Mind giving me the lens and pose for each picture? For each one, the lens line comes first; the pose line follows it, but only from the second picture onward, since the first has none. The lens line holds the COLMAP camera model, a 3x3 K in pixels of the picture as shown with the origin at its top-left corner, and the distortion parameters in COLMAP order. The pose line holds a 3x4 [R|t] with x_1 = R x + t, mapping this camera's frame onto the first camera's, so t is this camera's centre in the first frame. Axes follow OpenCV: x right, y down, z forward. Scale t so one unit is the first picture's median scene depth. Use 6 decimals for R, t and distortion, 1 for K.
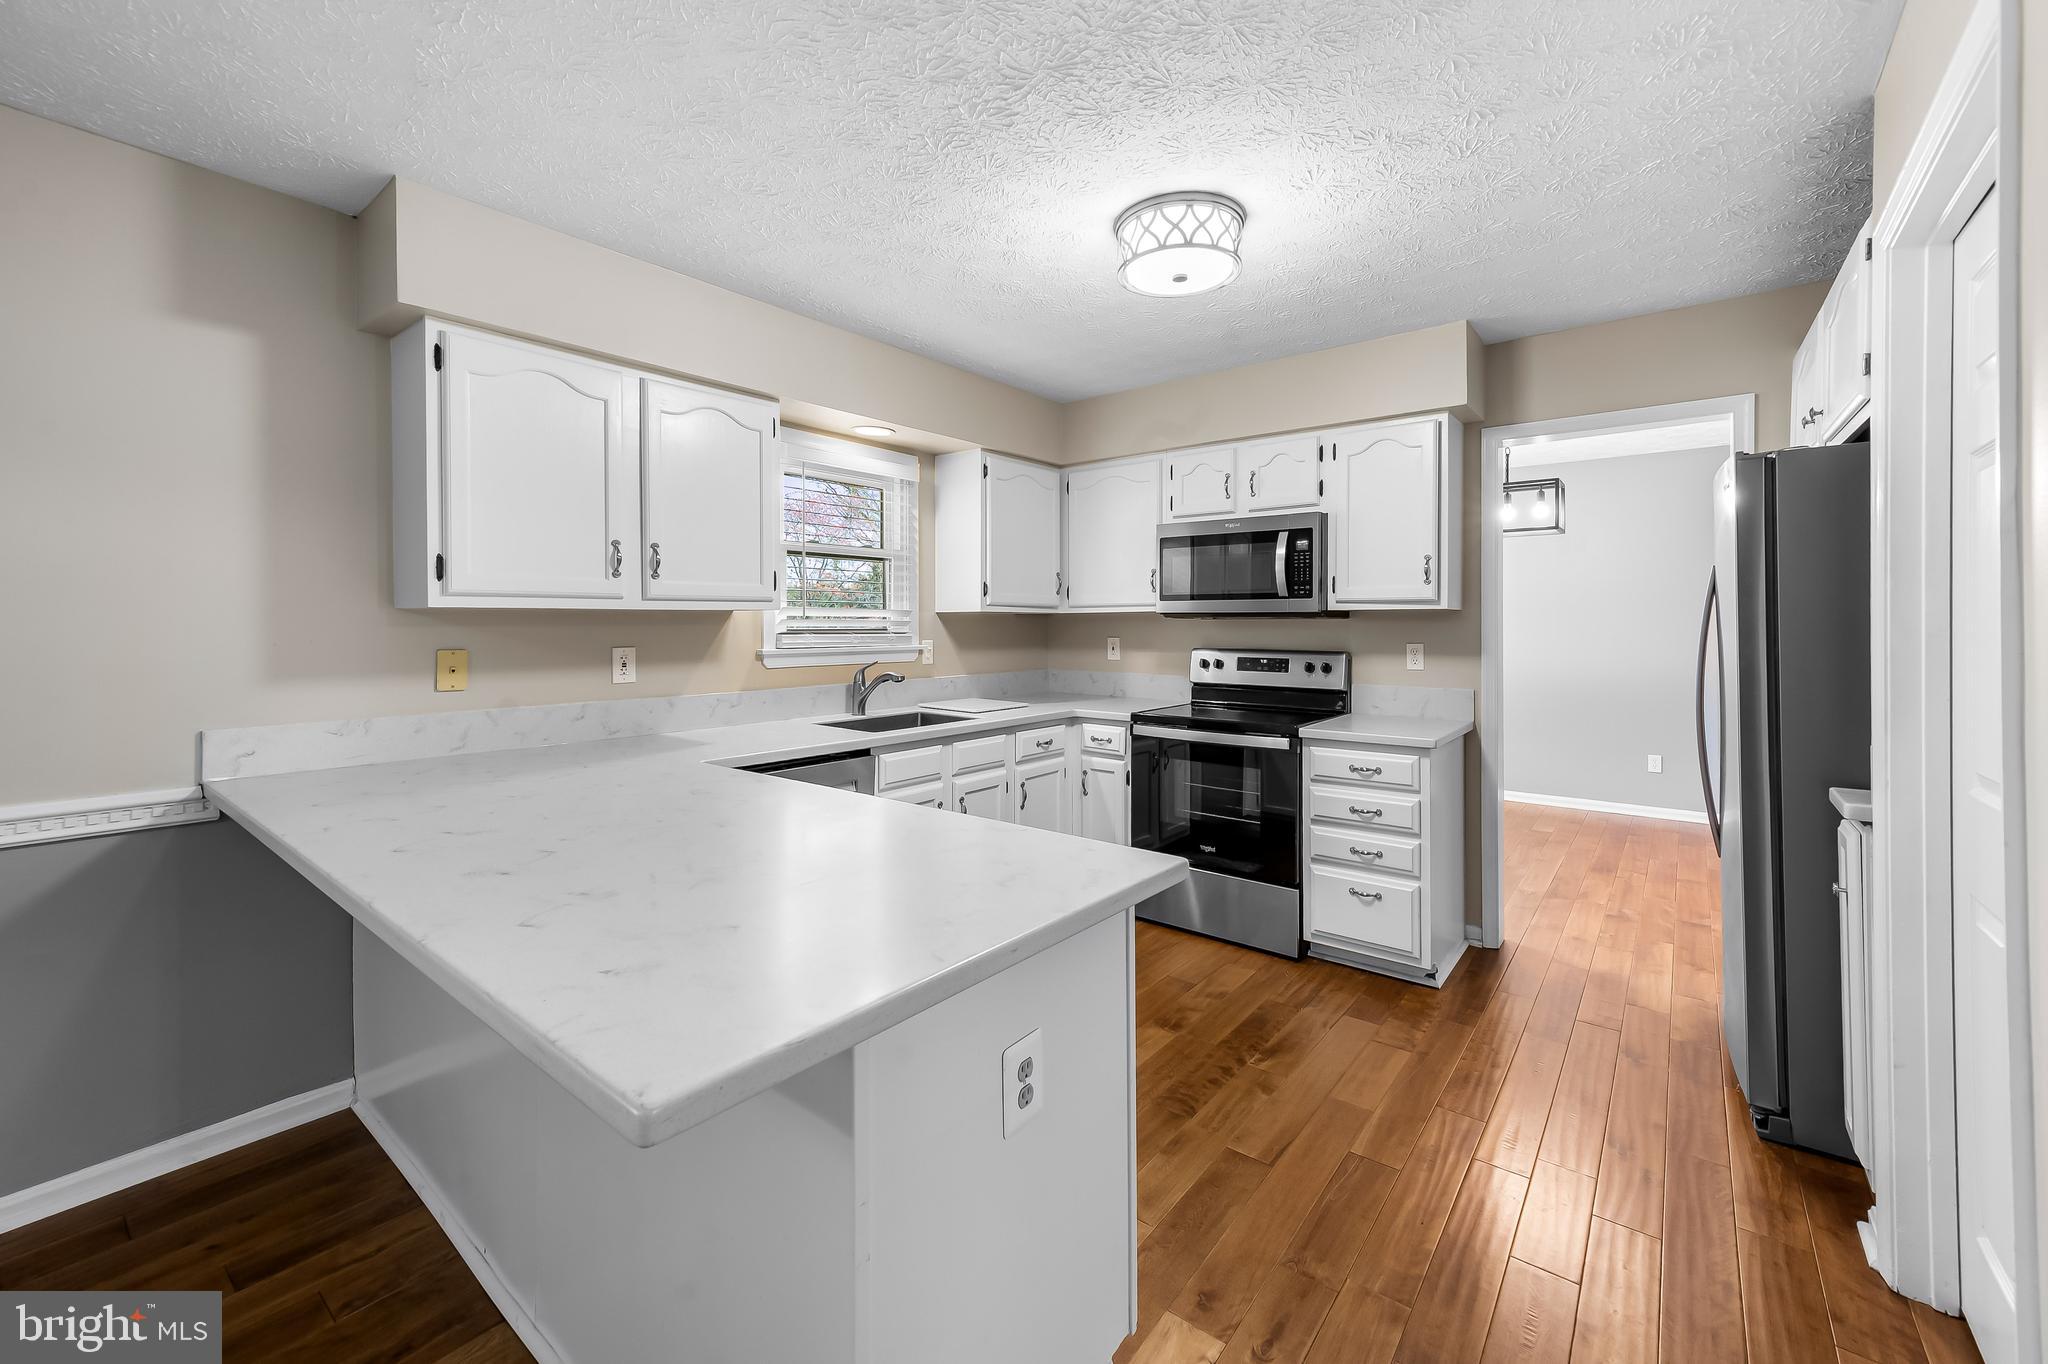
lens RADIAL K [[822.1, 0, 1032.7], [0, 822.1, 624.5], [0, 0, 1]] dist [0.010493, -0.000062]
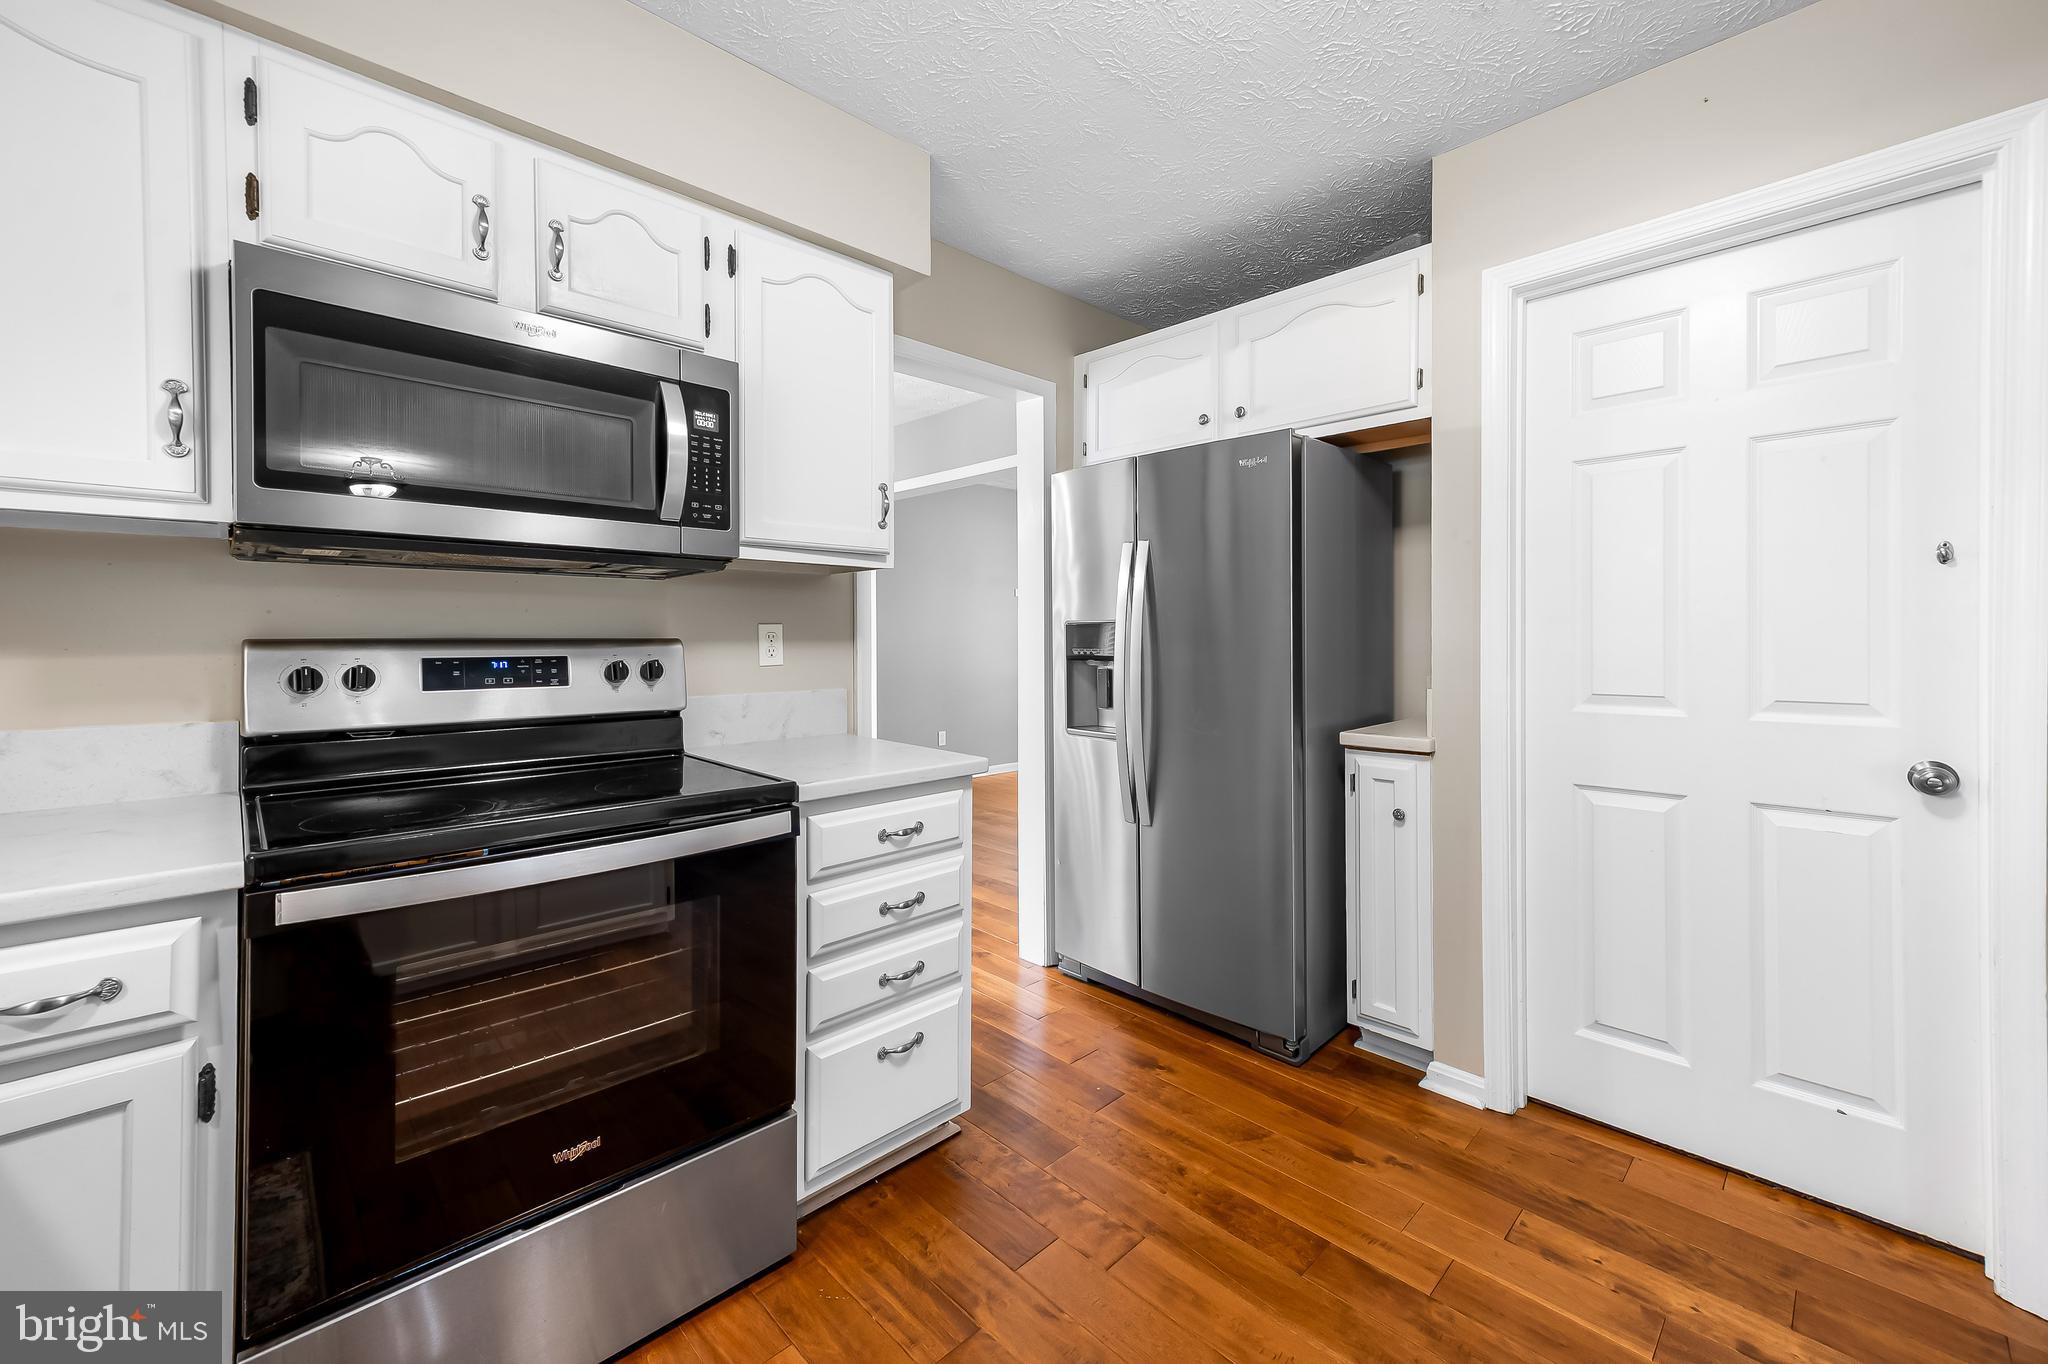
lens RADIAL K [[818.6, 0, 1034.5], [0, 818.6, 641.5], [0, 0, 1]] dist [0.010189, 0.000214]
pose [[0.123254, -0.006293, 0.992355, -0.140262], [0.004154, 0.999974, 0.005826, 0.034553], [-0.992366, 0.003404, 0.123277, 0.742058]]
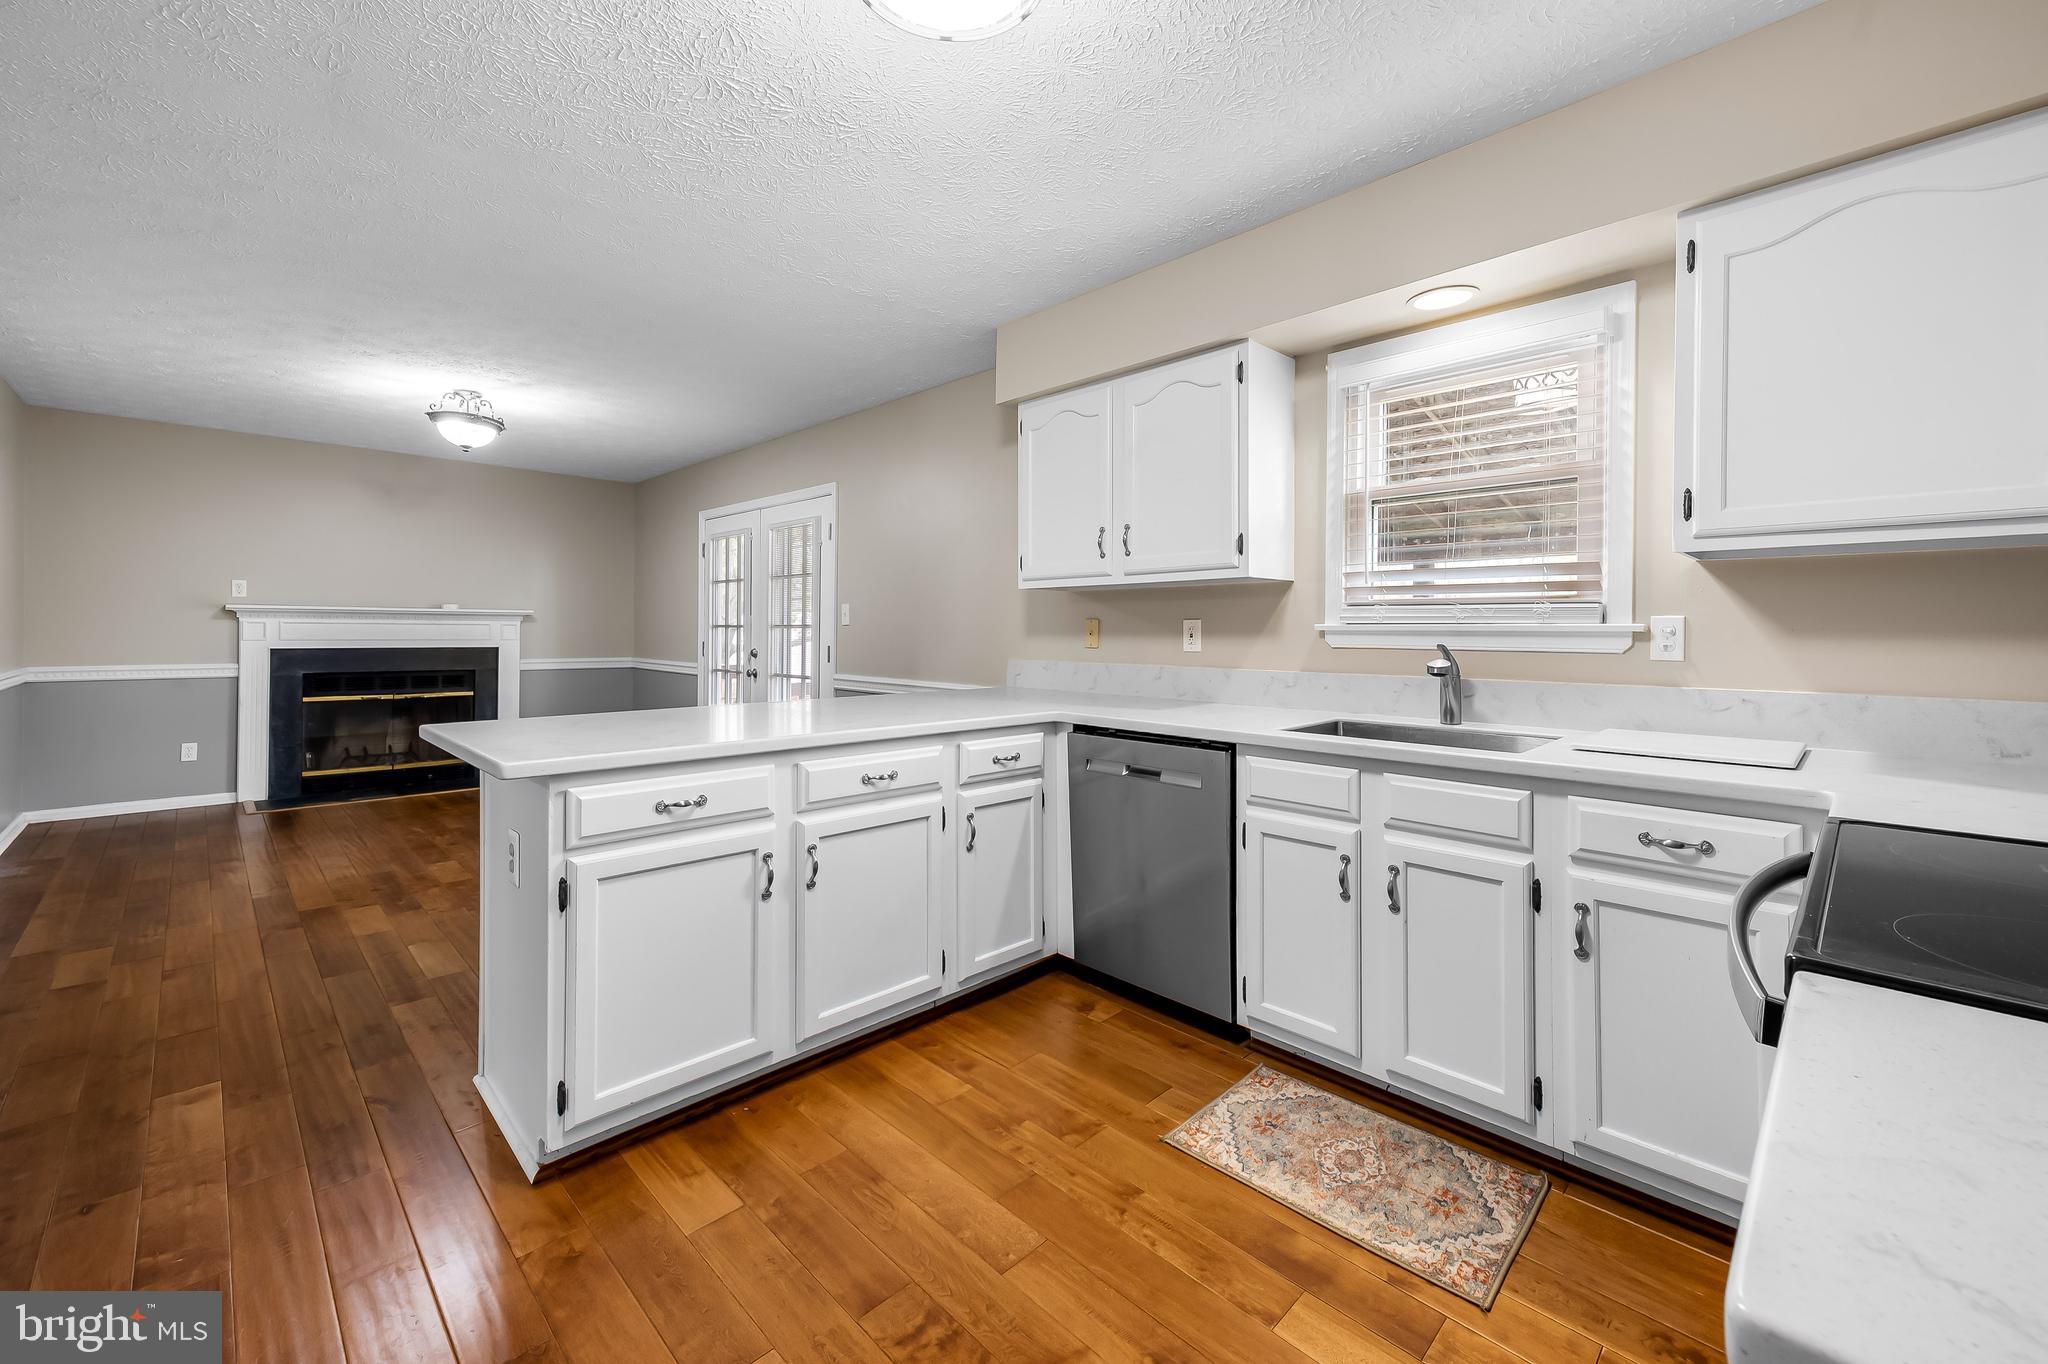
lens RADIAL K [[816.0, 0, 1036.2], [0, 816.0, 633.6], [0, 0, 1]] dist [0.001704, 0.000267]
pose [[-0.111288, 0.002620, -0.993785, 0.515215], [-0.005445, 0.999980, 0.003246, 0.036910], [0.993773, 0.005773, -0.111271, 0.768195]]
